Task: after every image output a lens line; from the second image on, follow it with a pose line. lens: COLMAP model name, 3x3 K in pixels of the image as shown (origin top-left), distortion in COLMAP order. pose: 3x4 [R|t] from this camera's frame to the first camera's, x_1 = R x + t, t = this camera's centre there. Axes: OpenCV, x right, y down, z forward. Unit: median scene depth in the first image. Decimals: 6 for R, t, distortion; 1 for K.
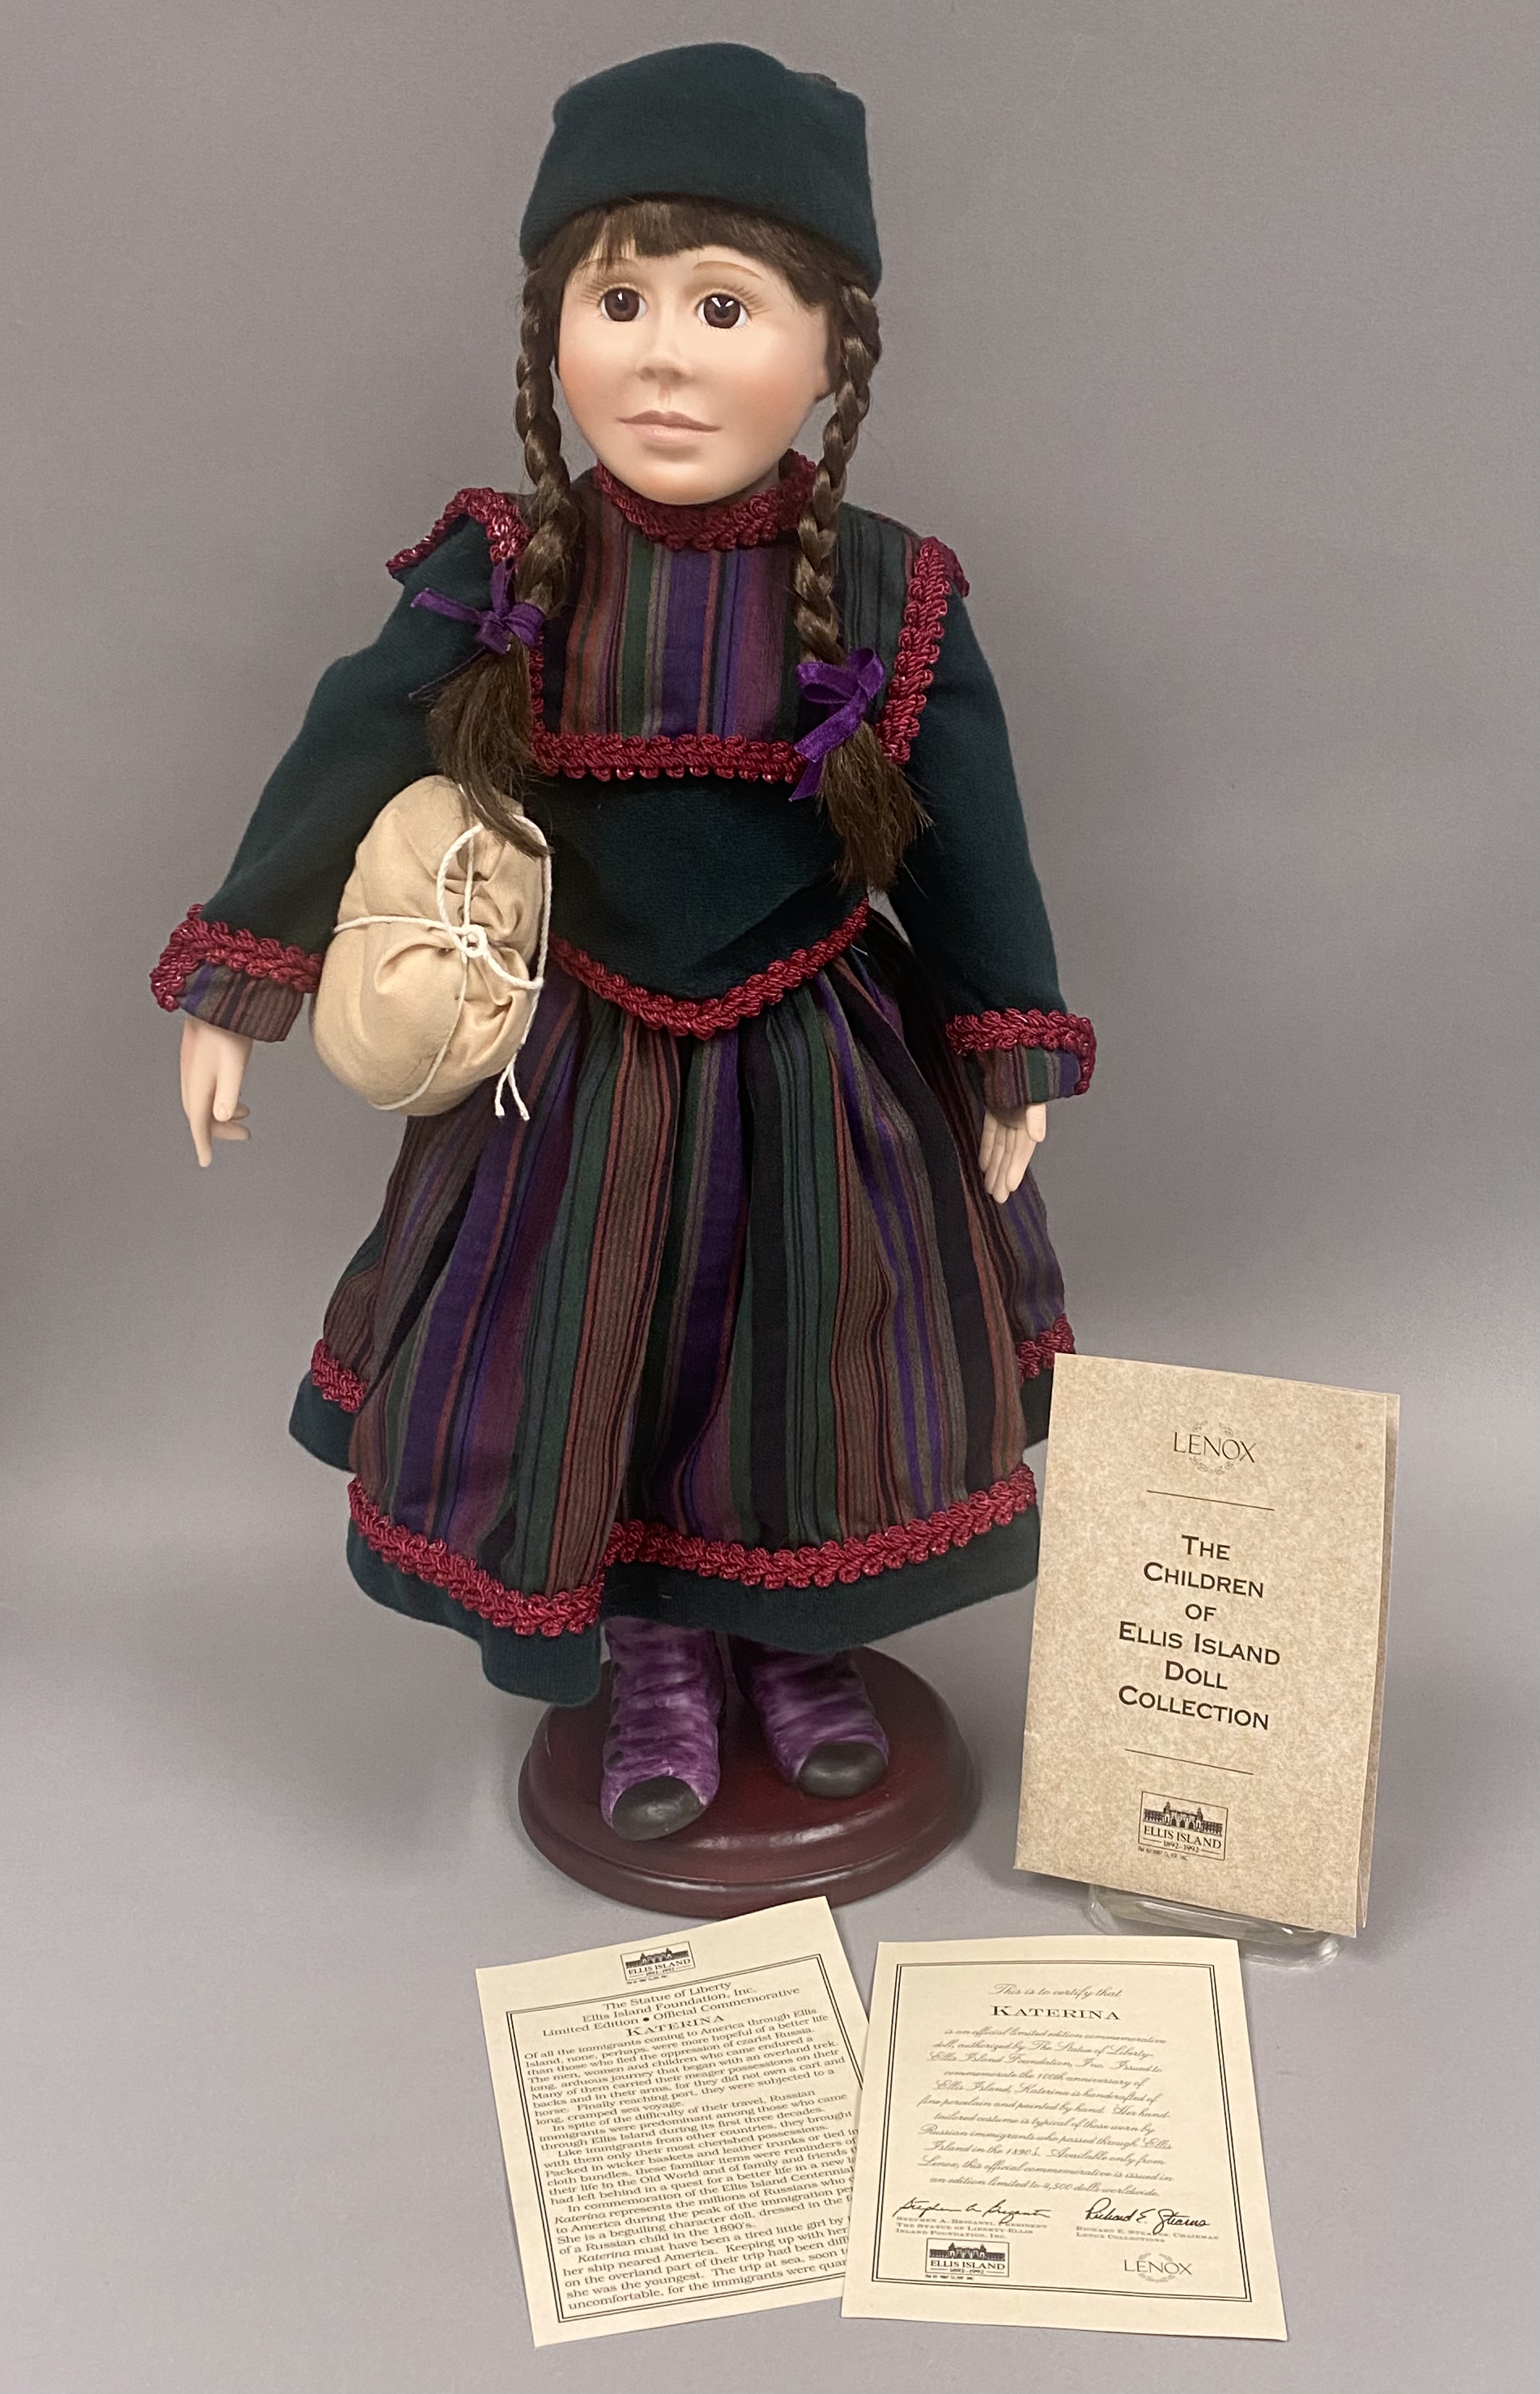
lens RADIAL K [[2377.3, 0, 770.0], [0, 2377.3, 1197.0], [0, 0, 1]] dist [-0.001471, -0.014597]
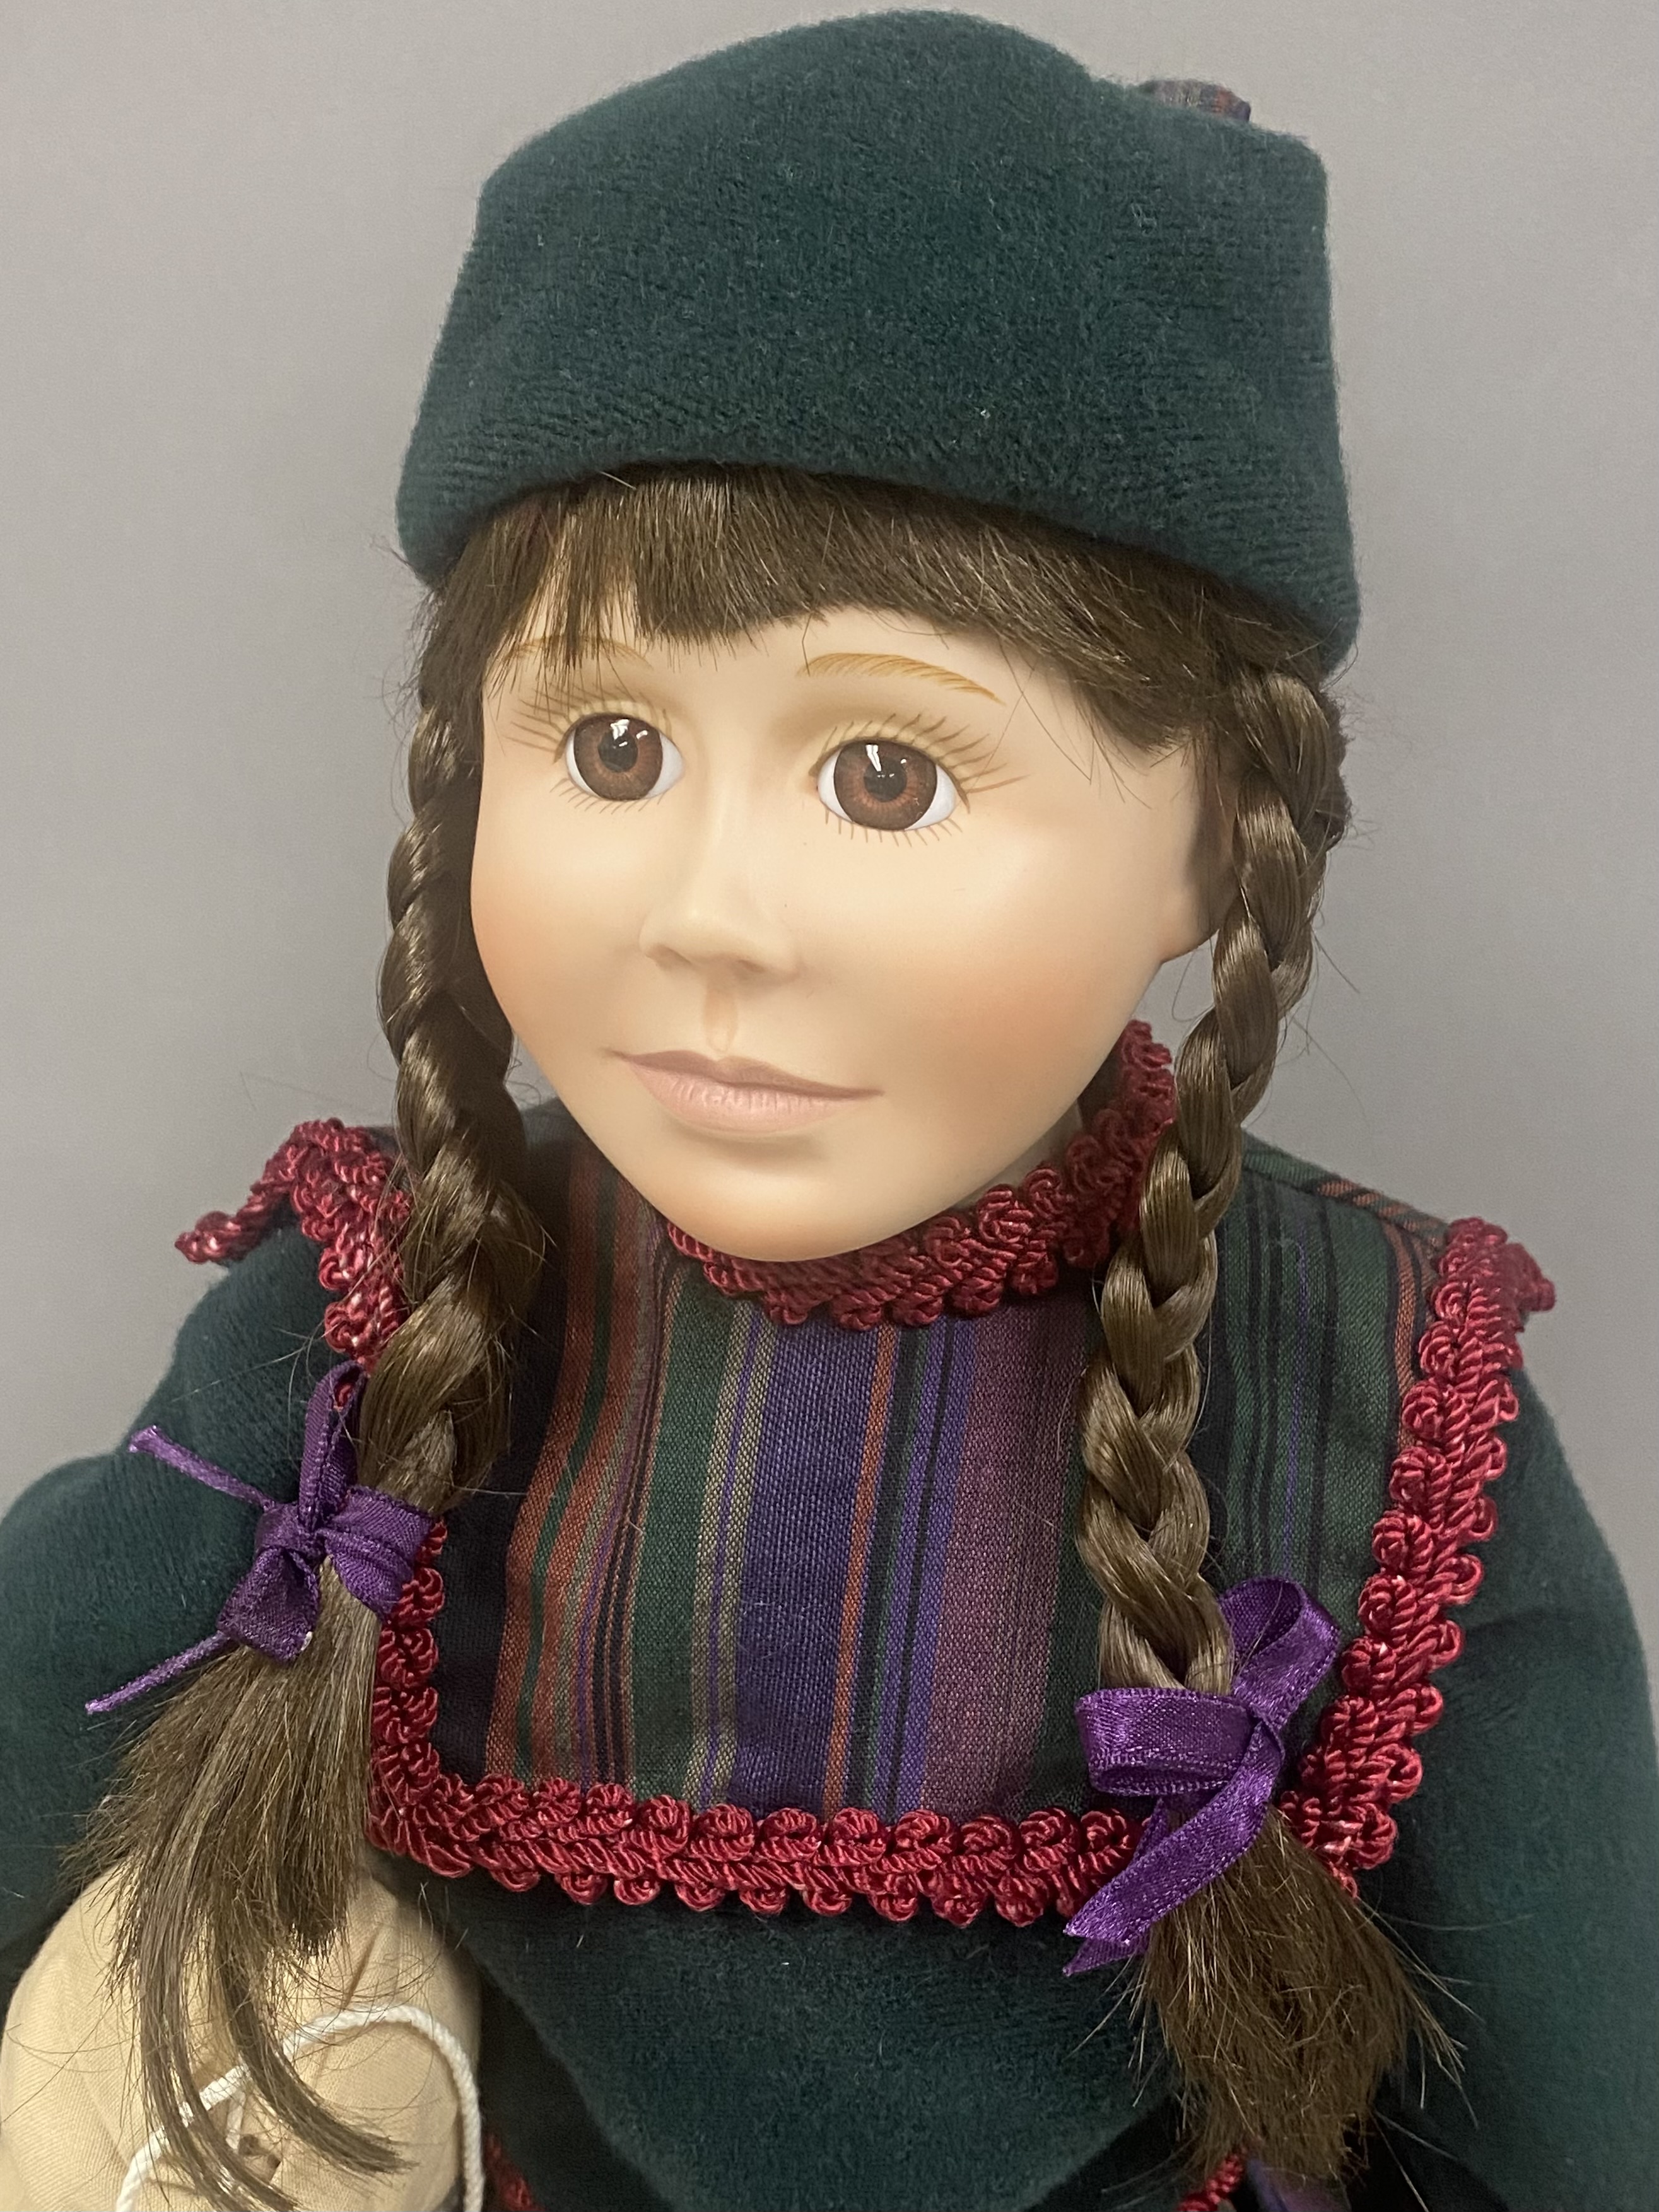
lens RADIAL K [[2248.5, 0, 829.5], [0, 2248.5, 1106.0], [0, 0, 1]] dist [0.432517, -1.323159]
pose [[0.981833, 0.040704, -0.185330, 0.035455], [-0.042676, 0.999067, -0.006665, -0.307515], [0.184886, 0.014453, 0.982654, 0.634922]]
